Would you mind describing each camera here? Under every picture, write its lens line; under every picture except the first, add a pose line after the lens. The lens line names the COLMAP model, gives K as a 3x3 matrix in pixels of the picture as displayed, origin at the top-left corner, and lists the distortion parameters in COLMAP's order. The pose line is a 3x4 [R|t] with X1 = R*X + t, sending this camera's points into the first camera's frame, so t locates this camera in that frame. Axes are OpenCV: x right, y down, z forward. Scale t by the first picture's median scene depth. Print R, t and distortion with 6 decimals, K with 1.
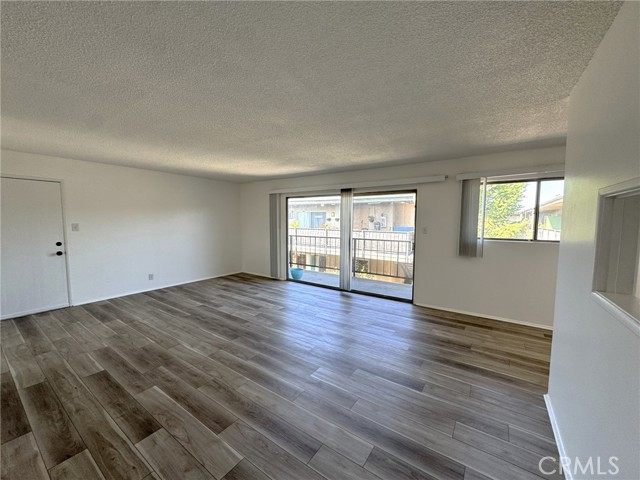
lens RADIAL K [[256.0, 0, 320.0], [0, 256.0, 241.2], [0, 0, 1]] dist [-0.001850, 0.000192]
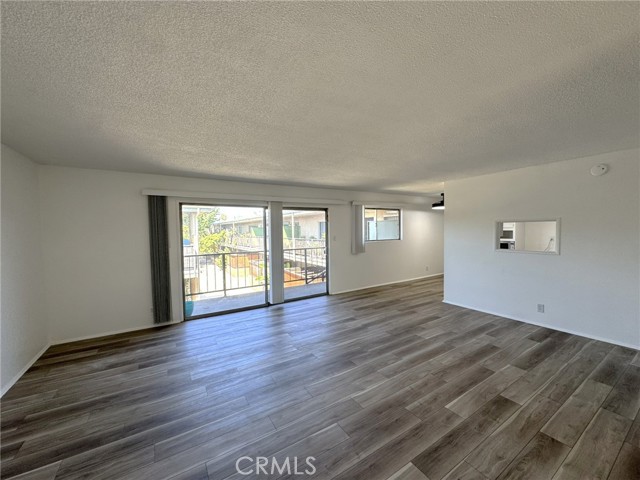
lens RADIAL K [[256.0, 0, 319.5], [0, 256.0, 239.5], [0, 0, 1]] dist [-0.001850, 0.000192]
pose [[0.389705, -0.048315, 0.919671, -1.196861], [0.094626, 0.995438, 0.012199, -0.081721], [-0.916065, 0.082271, 0.392499, 0.715600]]
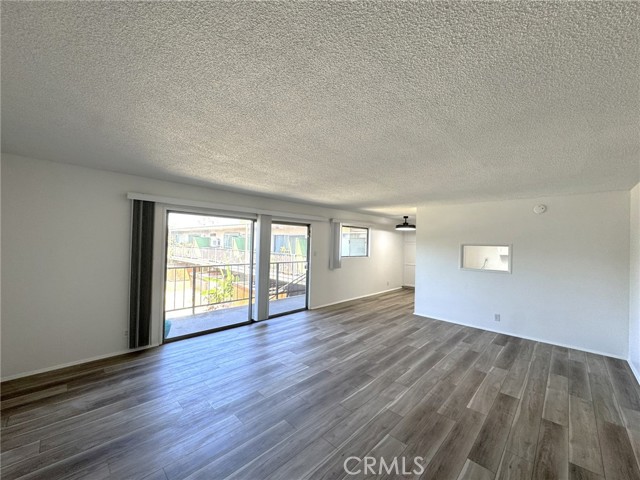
lens RADIAL K [[256.0, 0, 319.6], [0, 256.0, 239.8], [0, 0, 1]] dist [-0.001850, 0.000192]
pose [[0.161726, 0.010457, 0.986780, -1.311427], [0.058602, 0.998077, -0.020181, -0.119646], [-0.985094, 0.061091, 0.160802, 1.000412]]
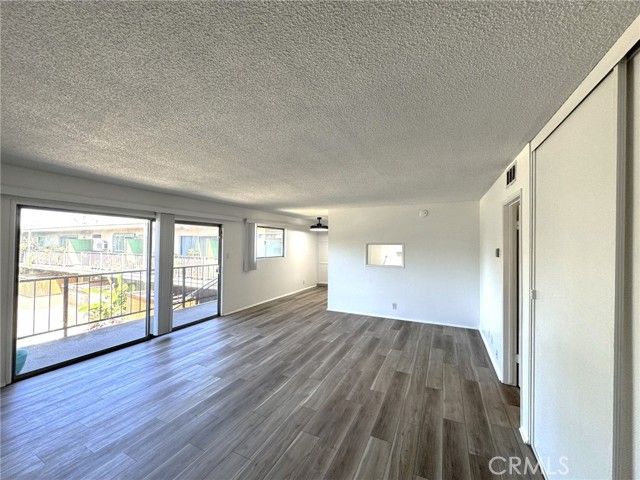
lens RADIAL K [[256.0, 0, 319.6], [0, 256.0, 239.8], [0, 0, 1]] dist [-0.001850, 0.000192]
pose [[-0.156320, 0.011066, 0.987645, -1.305754], [0.073536, 0.997292, 0.000465, -0.122515], [-0.984965, 0.072700, -0.156710, 0.985717]]
